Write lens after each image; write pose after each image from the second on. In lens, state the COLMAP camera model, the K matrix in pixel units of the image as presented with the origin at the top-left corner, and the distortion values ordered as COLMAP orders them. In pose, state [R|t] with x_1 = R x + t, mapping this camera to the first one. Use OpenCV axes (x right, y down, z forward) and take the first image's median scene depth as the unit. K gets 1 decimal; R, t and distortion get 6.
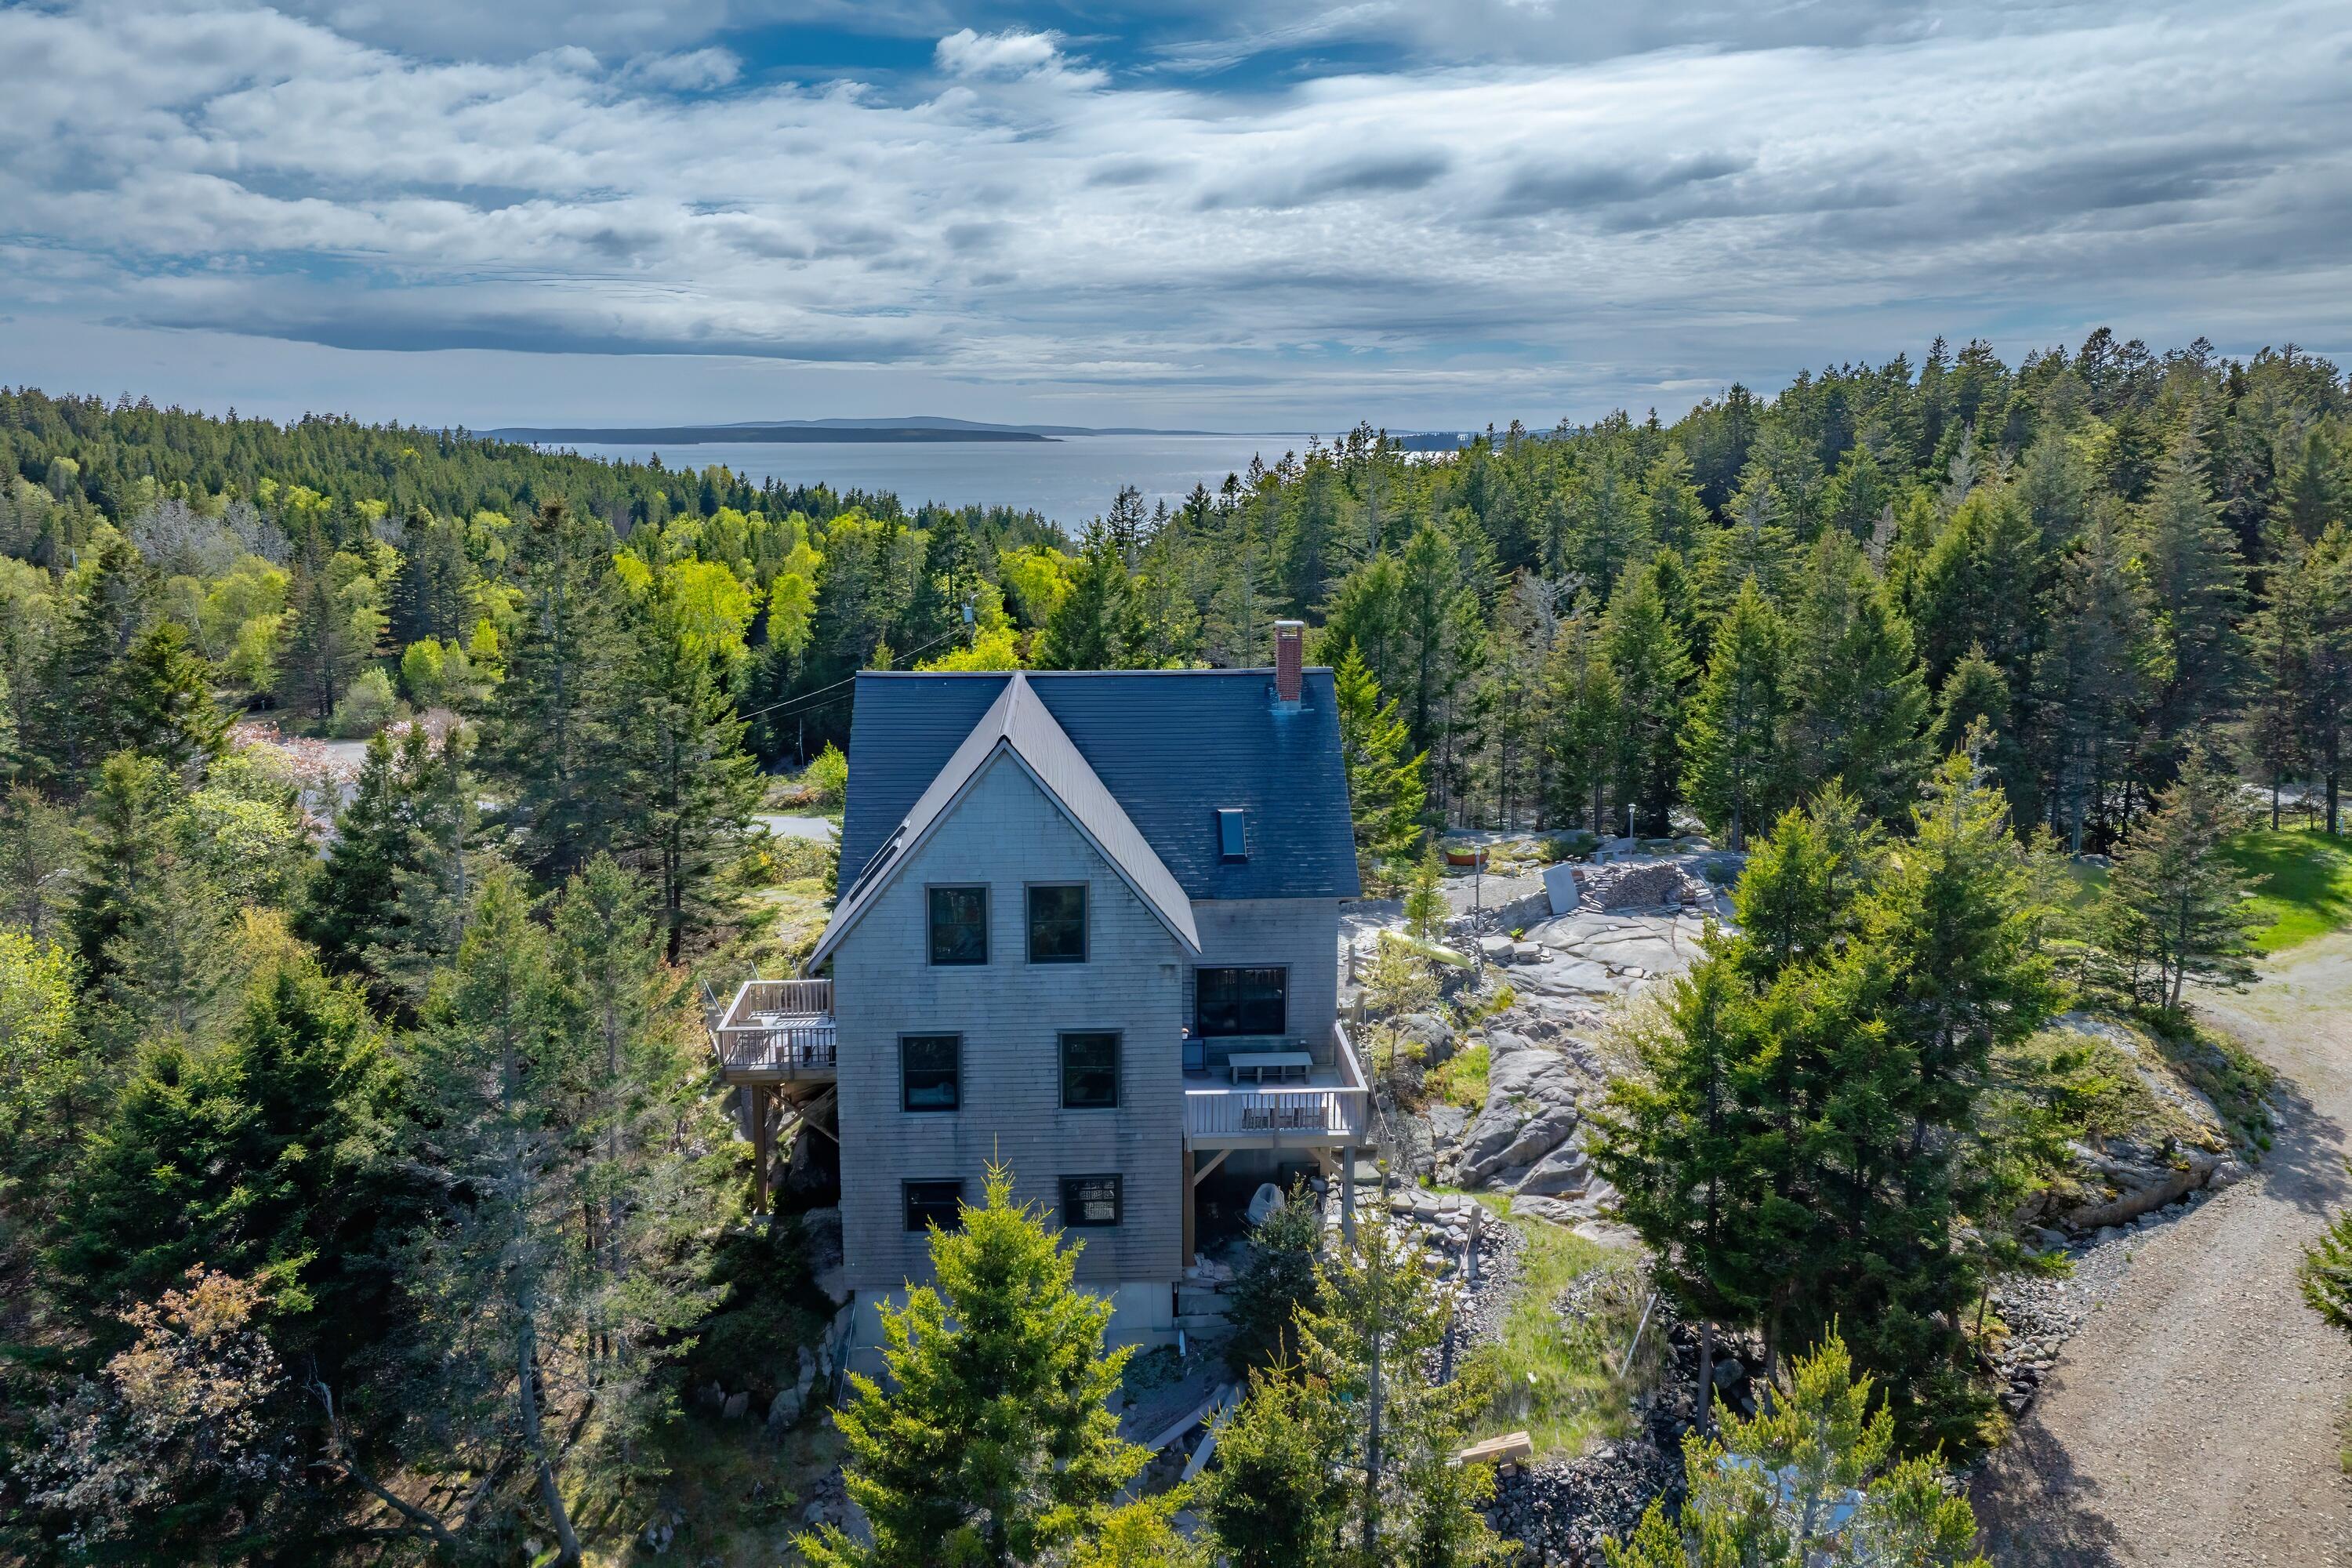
lens RADIAL K [[1642.0, 0, 1170.1], [0, 1642.0, 689.5], [0, 0, 1]] dist [-0.030334, -0.008242]
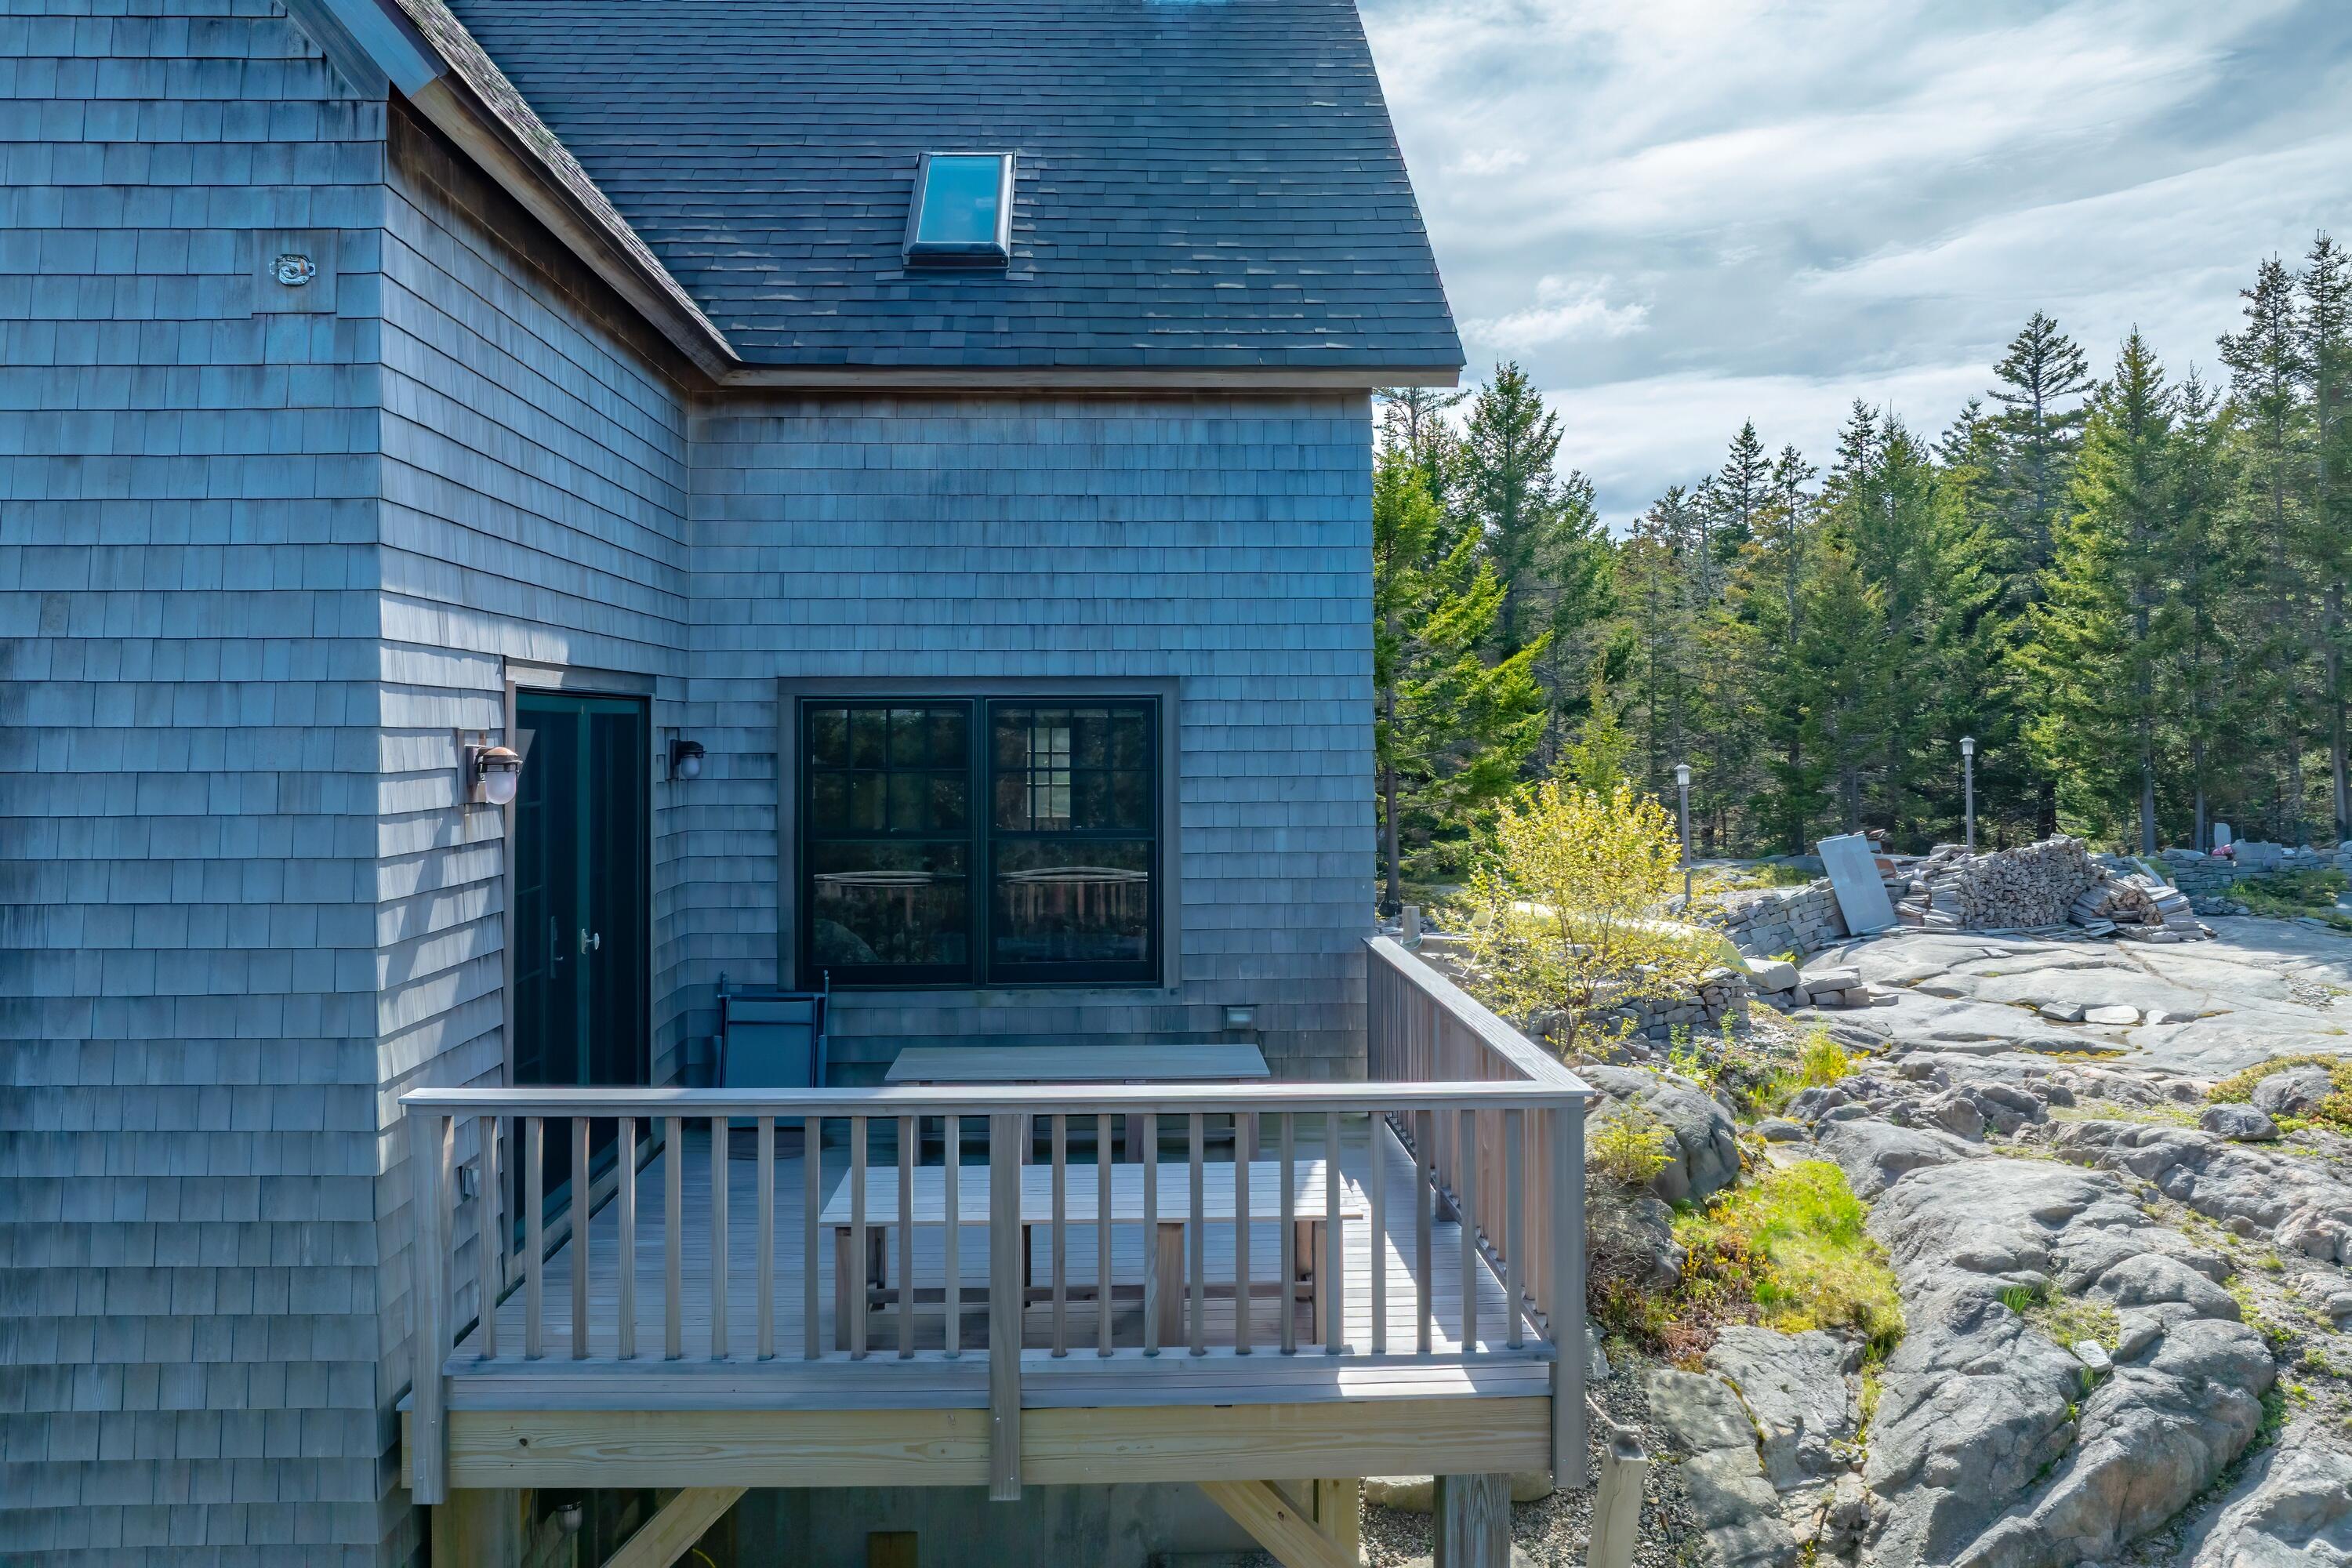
lens RADIAL K [[1642.0, 0, 1170.1], [0, 1642.0, 689.5], [0, 0, 1]] dist [-0.030334, -0.008242]
pose [[0.999840, -0.004457, -0.017311, 0.069984], [0.001271, 0.983685, -0.179894, 0.195995], [0.017830, 0.179843, 0.983534, 0.700564]]
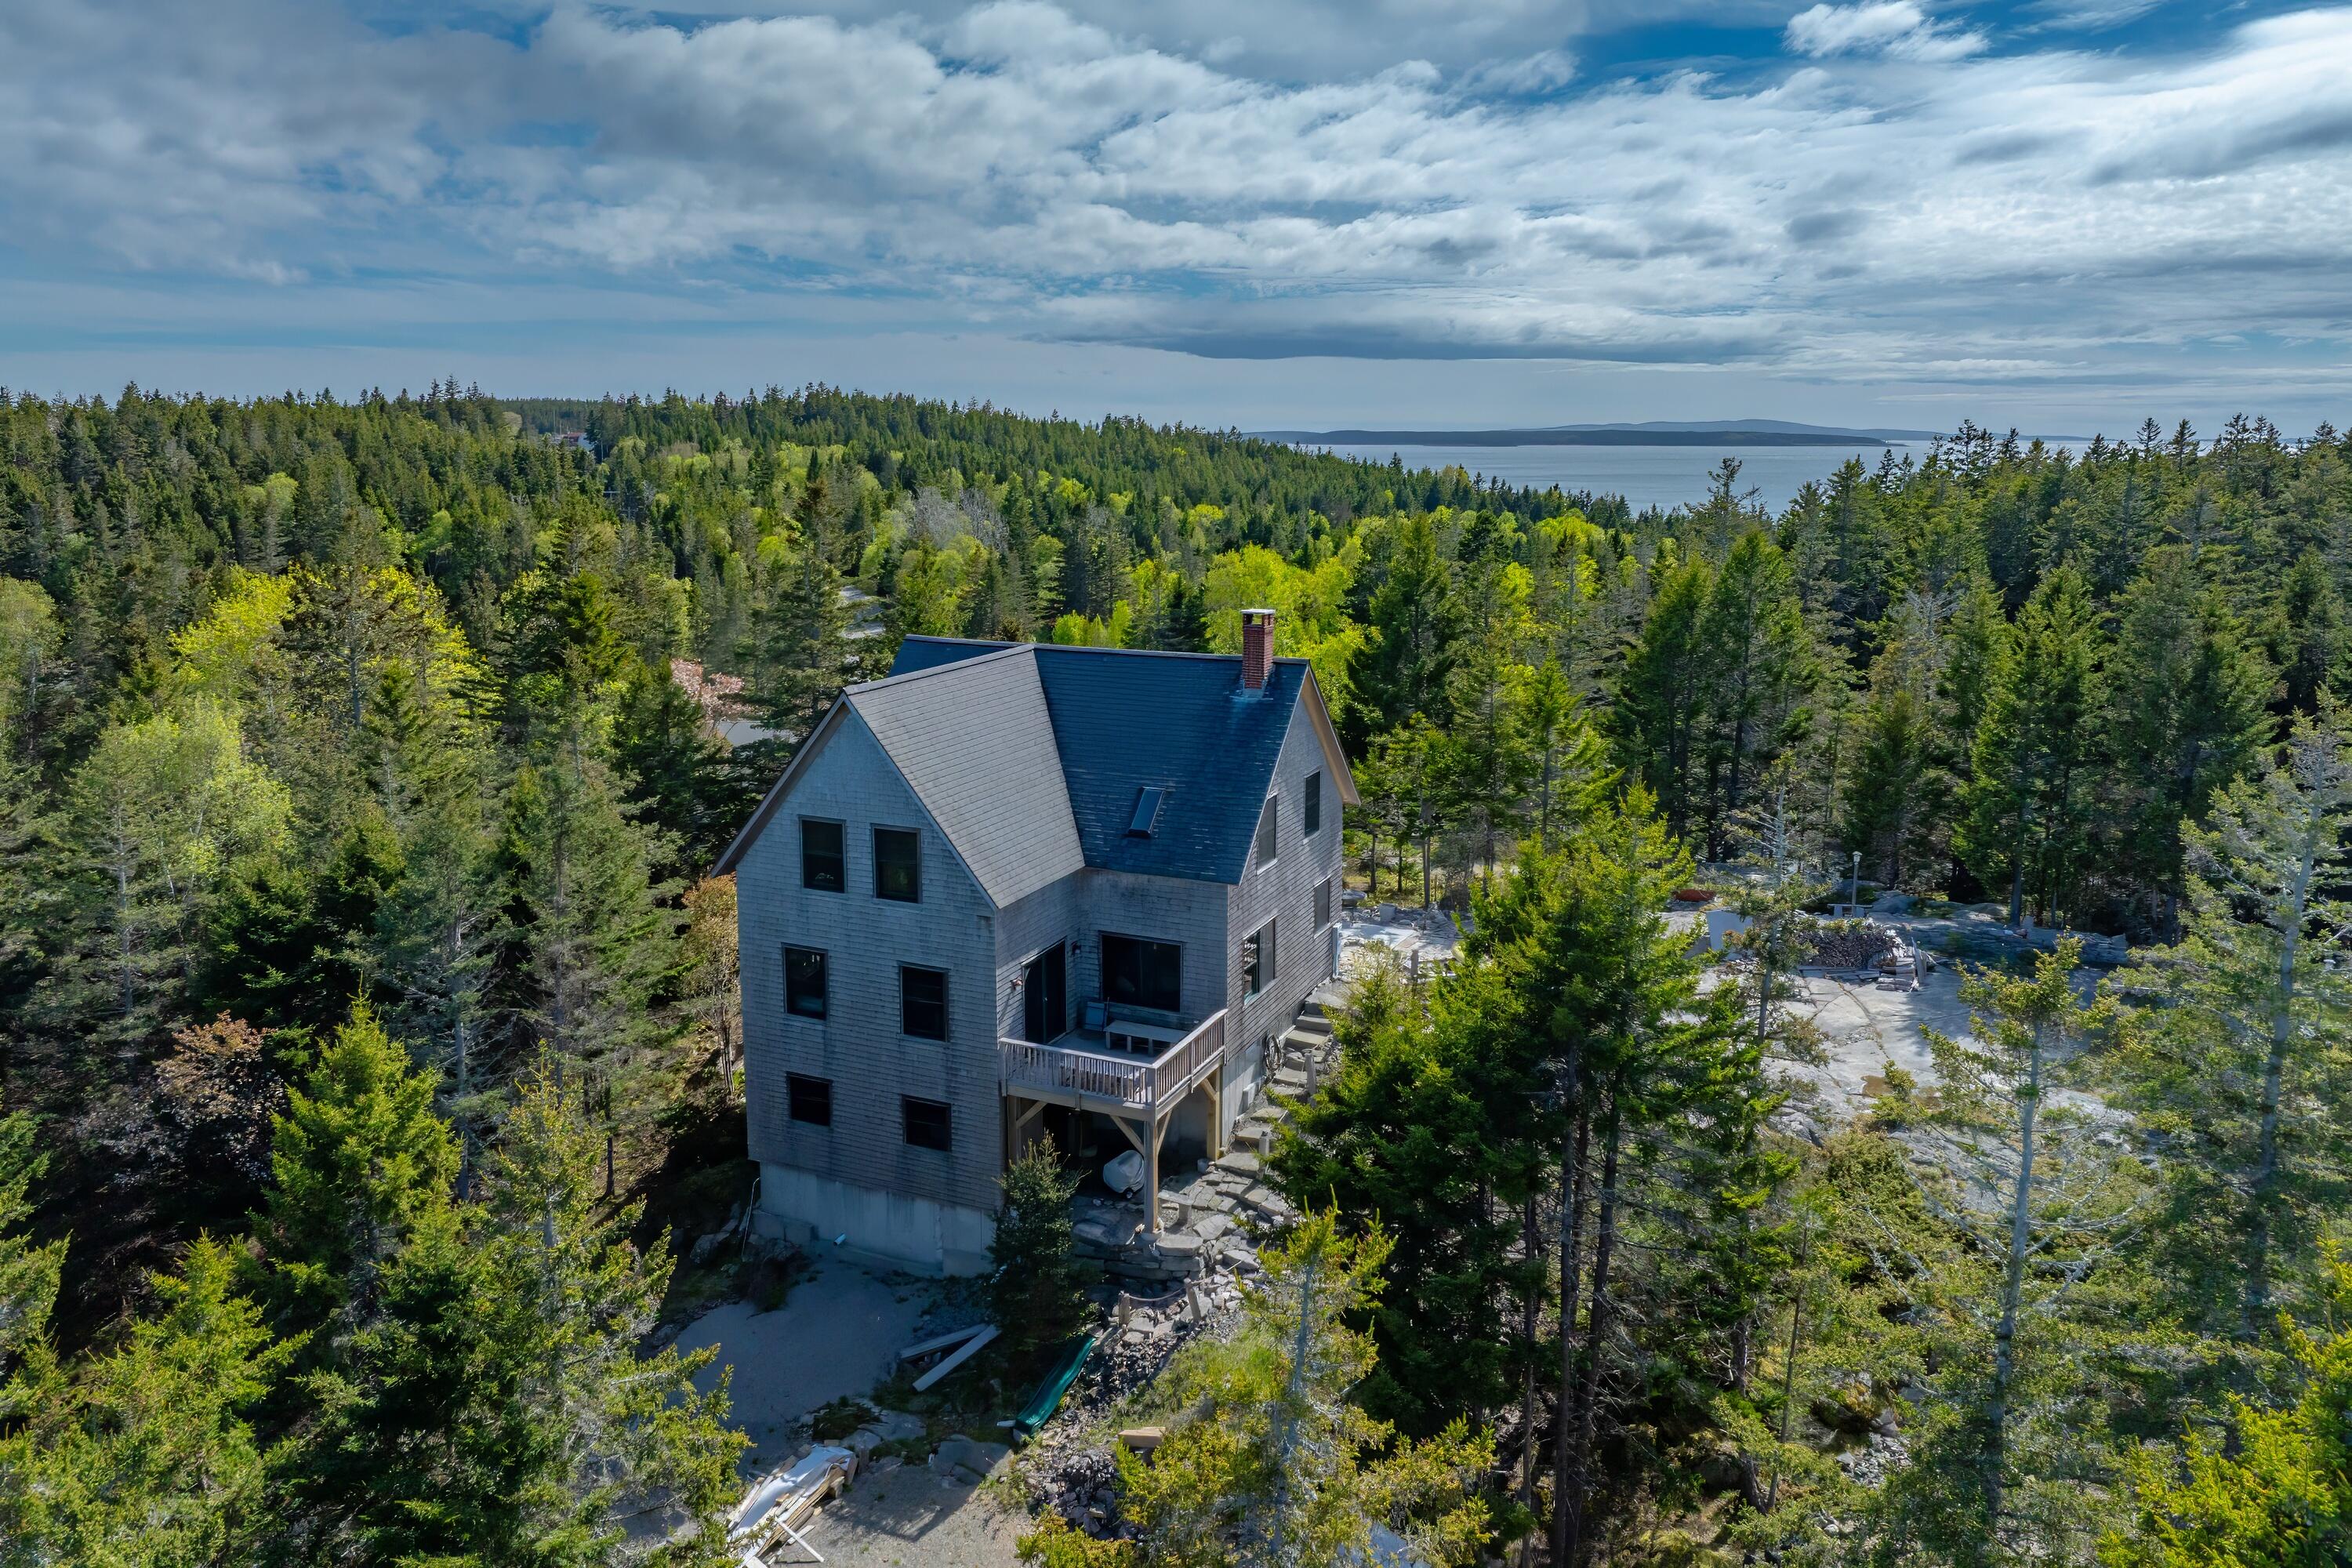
lens RADIAL K [[1637.3, 0, 1177.4], [0, 1637.3, 750.1], [0, 0, 1]] dist [-0.032210, -0.000985]
pose [[0.885046, 0.087762, -0.457156, 0.480532], [-0.072030, 0.996058, 0.051768, -0.002827], [0.459897, -0.012888, 0.887879, 0.095007]]
